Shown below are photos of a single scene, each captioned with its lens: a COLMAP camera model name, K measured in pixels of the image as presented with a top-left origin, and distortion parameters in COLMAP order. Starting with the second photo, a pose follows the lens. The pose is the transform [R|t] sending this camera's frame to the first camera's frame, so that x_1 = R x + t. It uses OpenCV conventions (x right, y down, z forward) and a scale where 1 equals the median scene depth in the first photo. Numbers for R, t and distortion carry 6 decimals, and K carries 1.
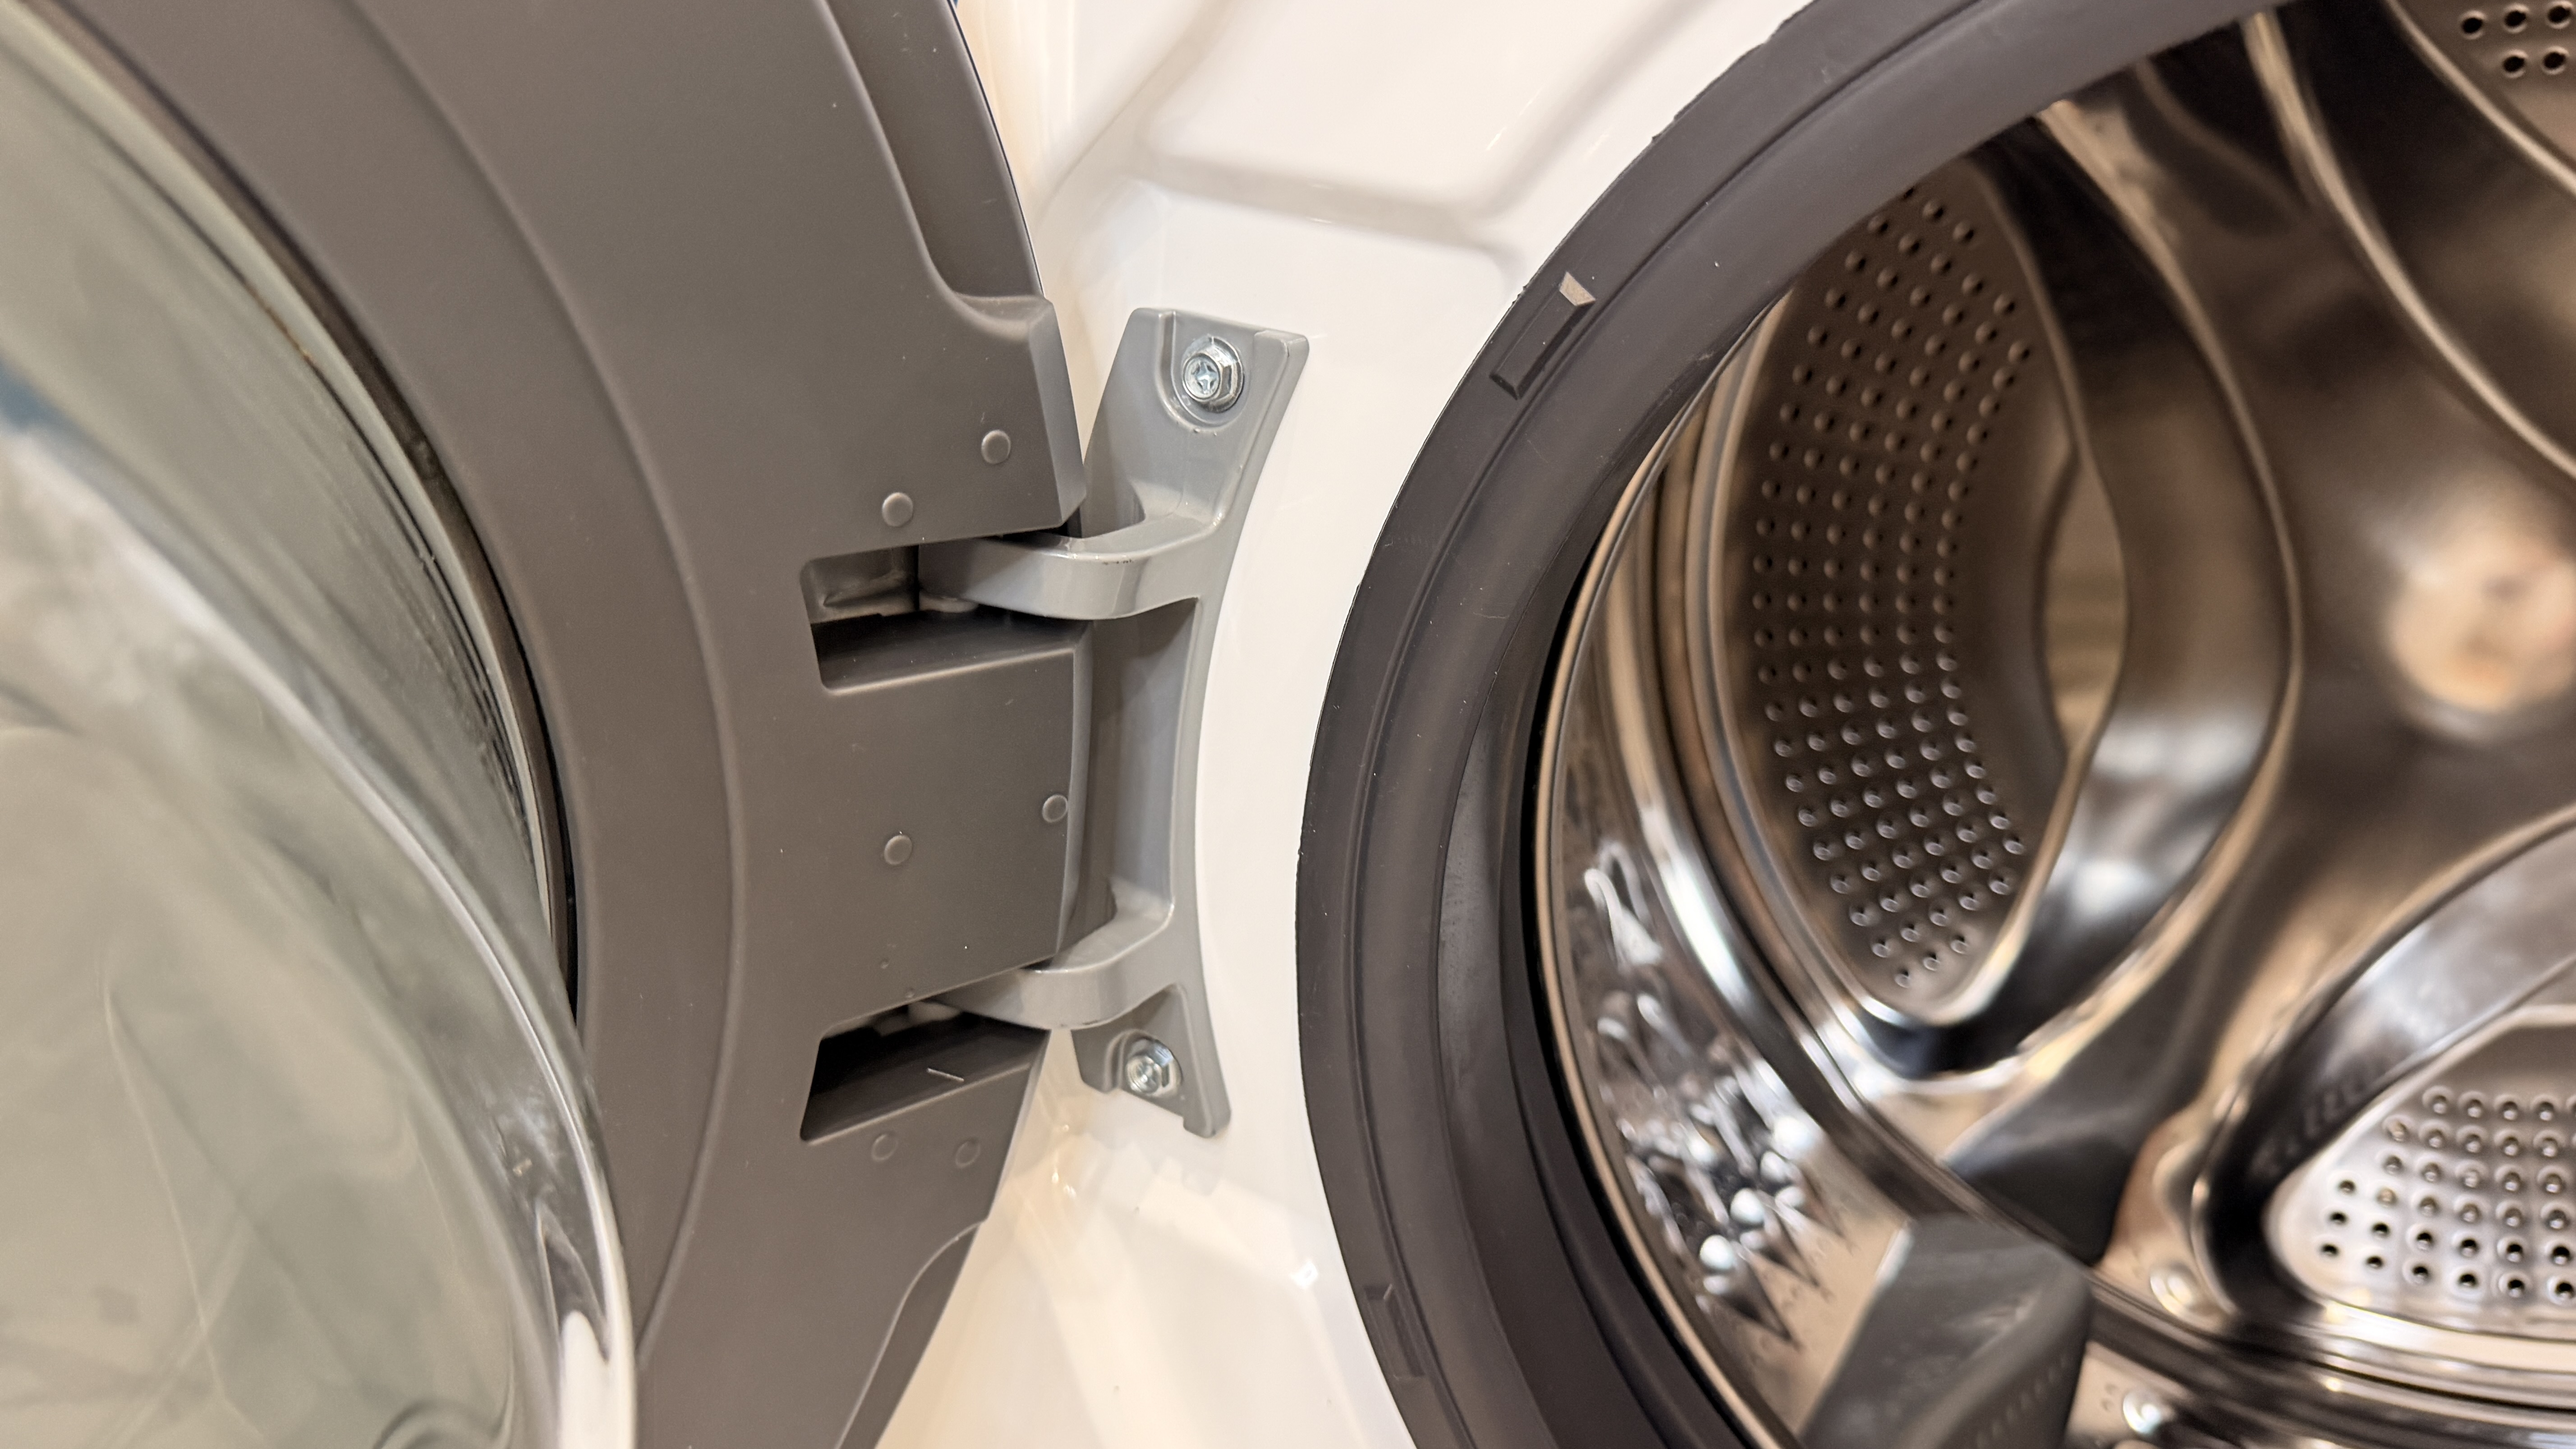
lens RADIAL K [[1819.0, 0, 1257.1], [0, 1819.0, 723.5], [0, 0, 1]] dist [0.048808, -0.000043]
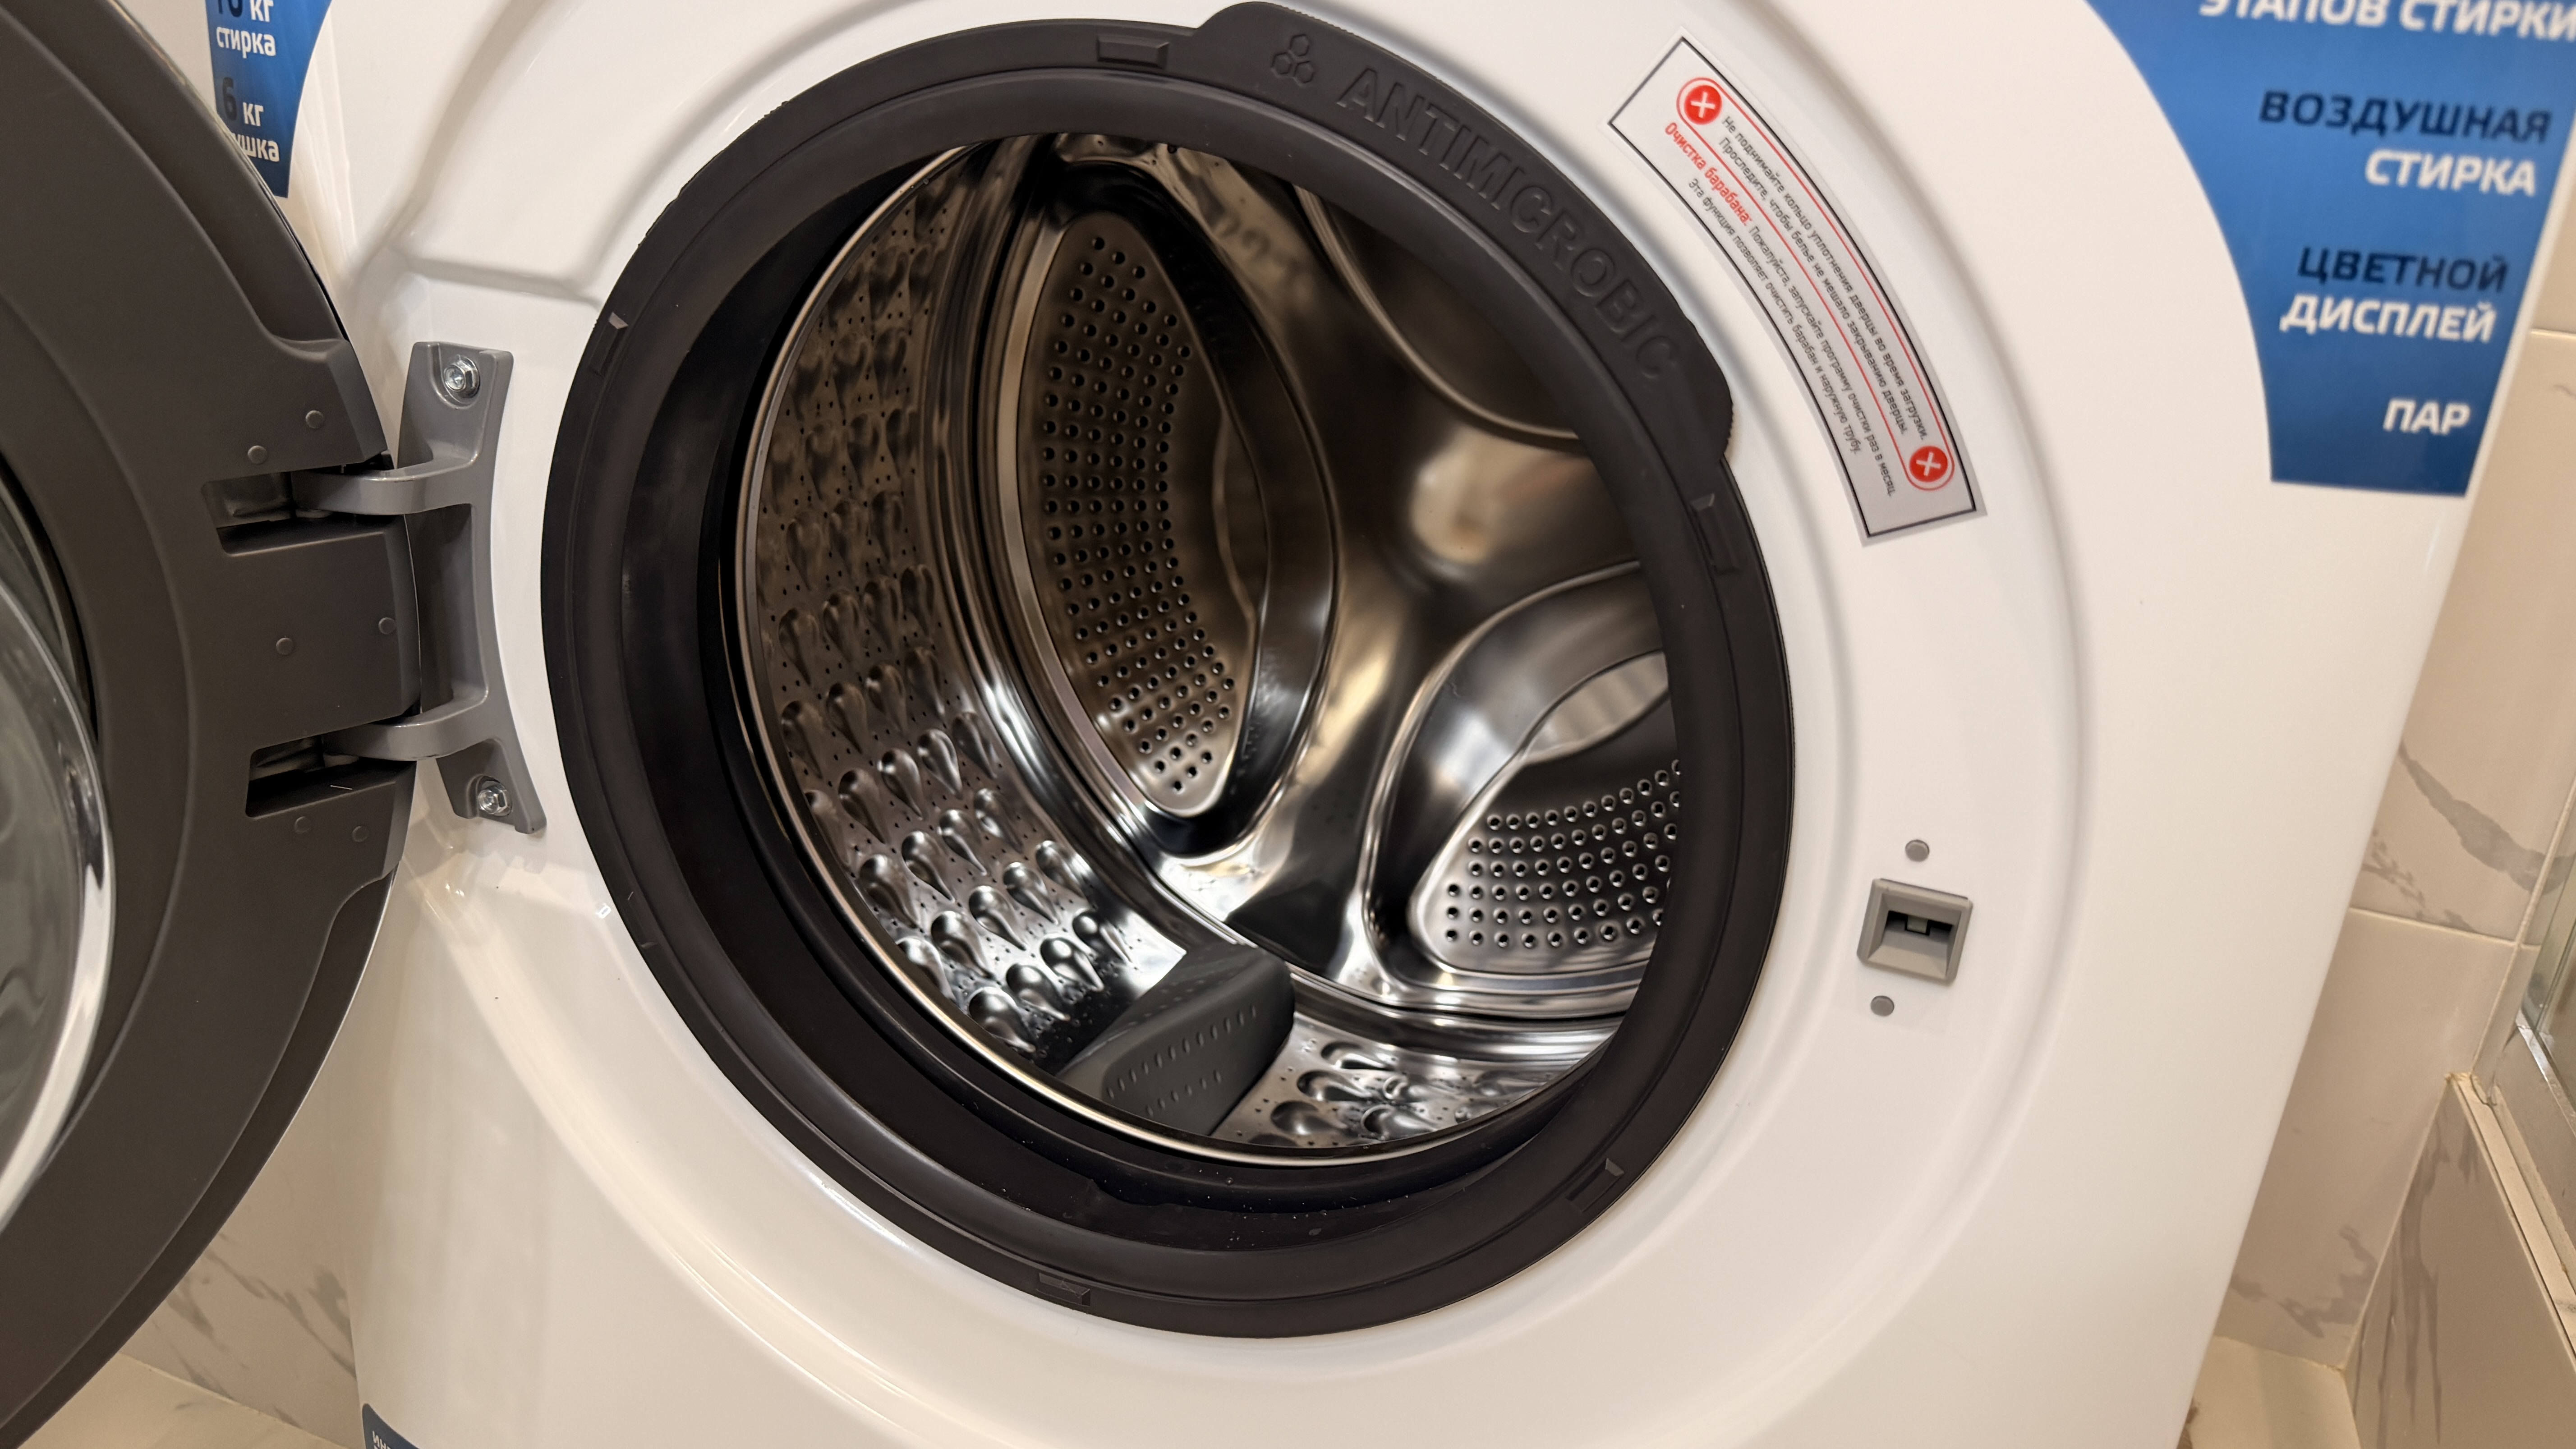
lens RADIAL K [[1849.3, 0, 1298.9], [0, 1849.3, 725.2], [0, 0, 1]] dist [-0.011820, -0.005704]
pose [[0.979098, -0.087575, 0.183568, 0.405036], [0.089808, 0.995952, -0.003870, 0.222482], [-0.182486, 0.020275, 0.982999, -0.890469]]
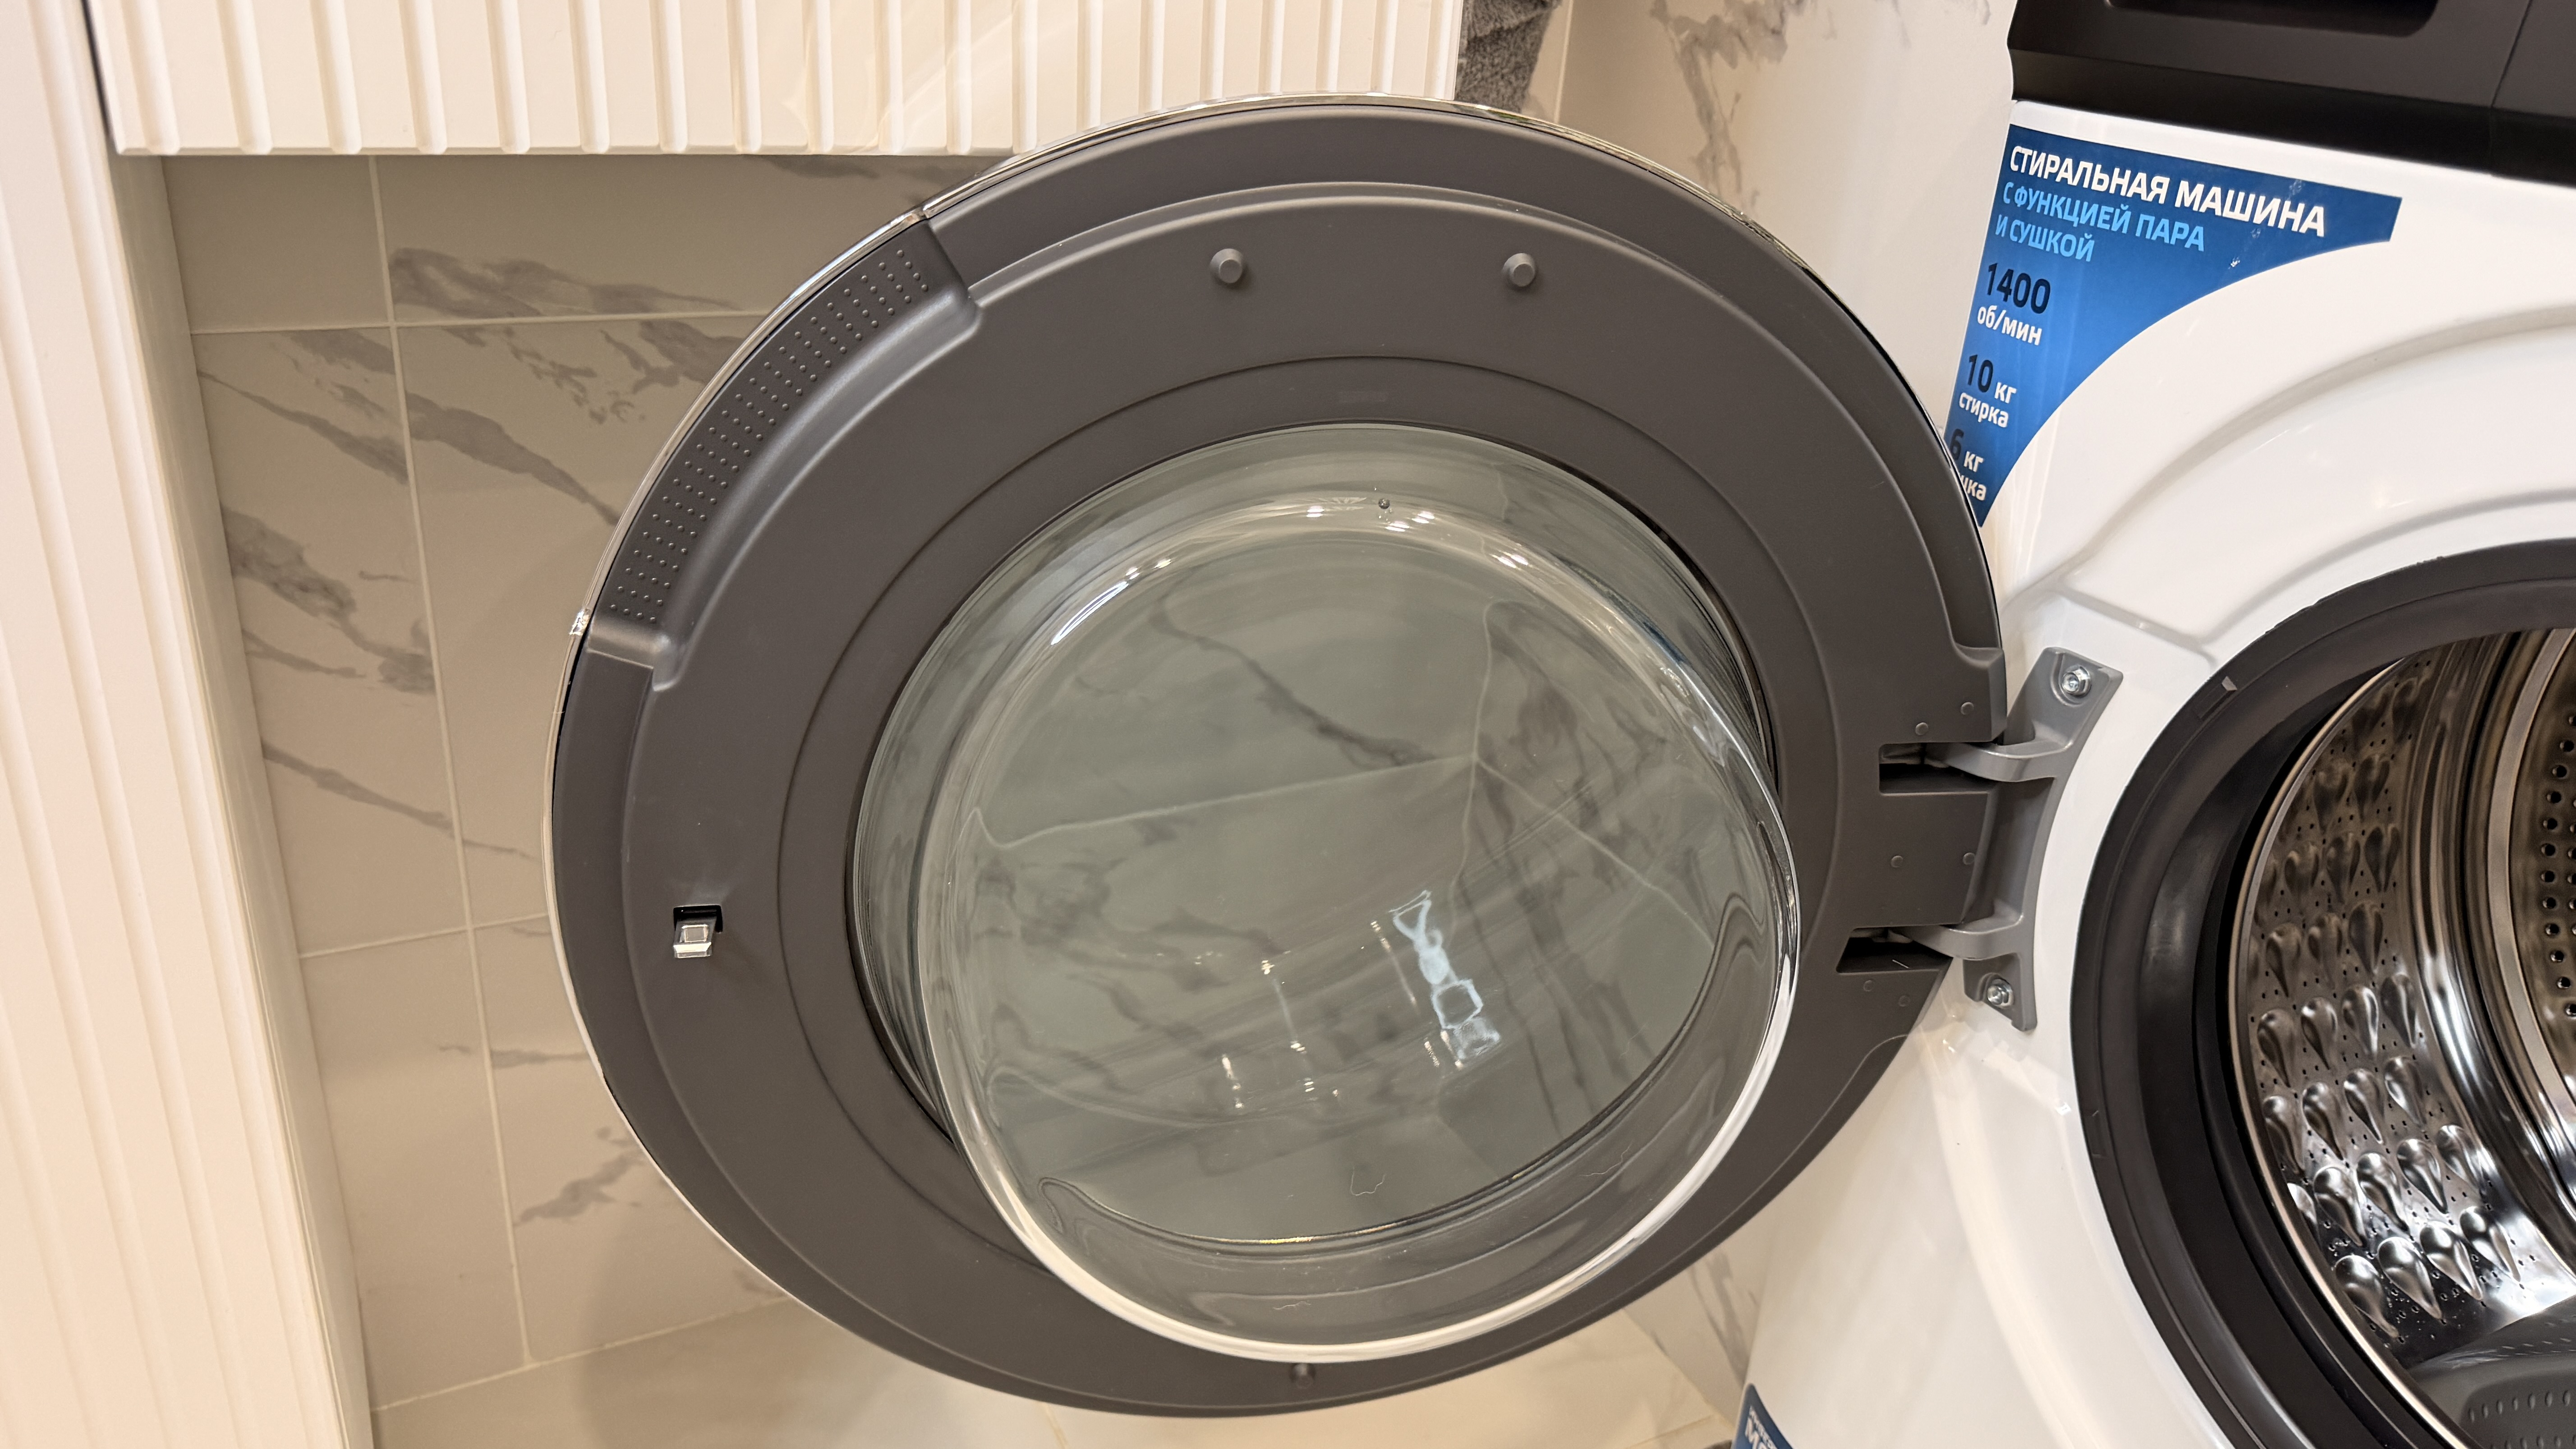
lens RADIAL K [[1849.3, 0, 1298.9], [0, 1849.3, 725.2], [0, 0, 1]] dist [-0.011820, -0.005704]
pose [[0.868093, 0.155291, -0.471486, 0.218266], [-0.166733, 0.985843, 0.017715, -0.018359], [0.467562, 0.063234, 0.881696, -1.419214]]
